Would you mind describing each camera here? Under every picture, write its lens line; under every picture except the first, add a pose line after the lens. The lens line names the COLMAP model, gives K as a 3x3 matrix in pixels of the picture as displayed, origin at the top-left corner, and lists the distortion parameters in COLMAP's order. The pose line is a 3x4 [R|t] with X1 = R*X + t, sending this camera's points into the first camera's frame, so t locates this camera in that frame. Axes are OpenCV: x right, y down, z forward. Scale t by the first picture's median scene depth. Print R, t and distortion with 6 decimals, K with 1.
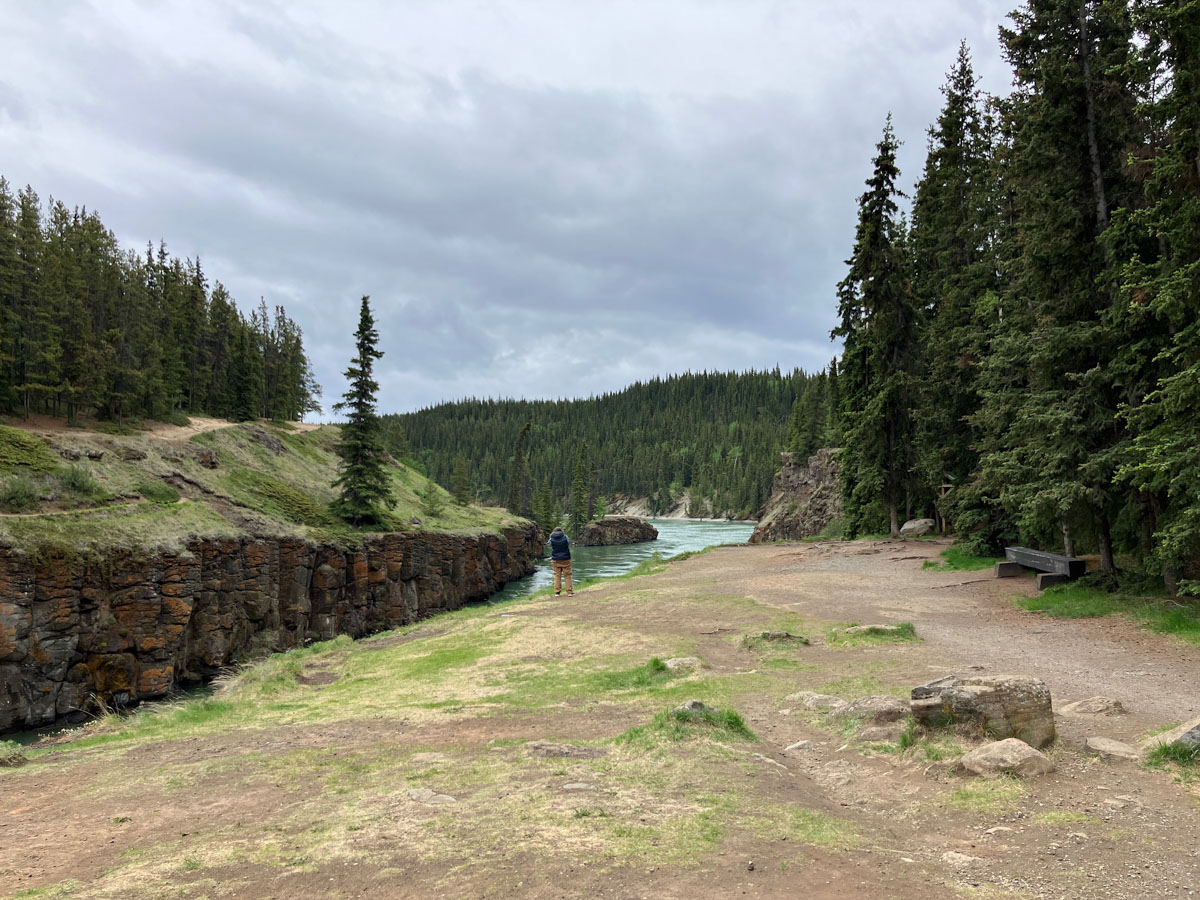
lens RADIAL K [[980.8, 0, 600.0], [0, 980.8, 450.0], [0, 0, 1]] dist [0.010812, 0.003545]
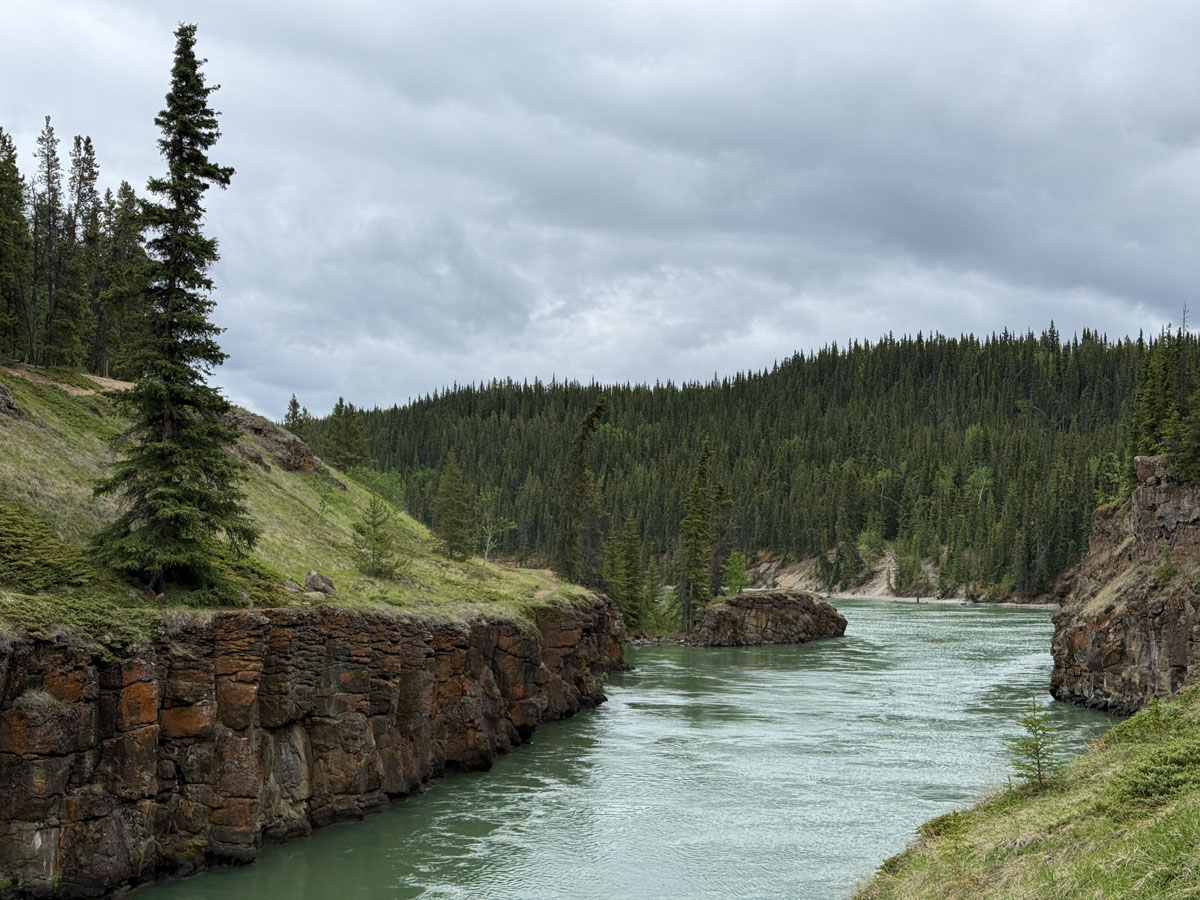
lens RADIAL K [[1644.8, 0, 600.0], [0, 1644.8, 450.0], [0, 0, 1]] dist [0.035206, 0.120784]
pose [[0.997019, 0.011504, -0.076299, -0.008329], [-0.012922, 0.999752, -0.018111, 0.017983], [0.076071, 0.019043, 0.996921, 0.207471]]
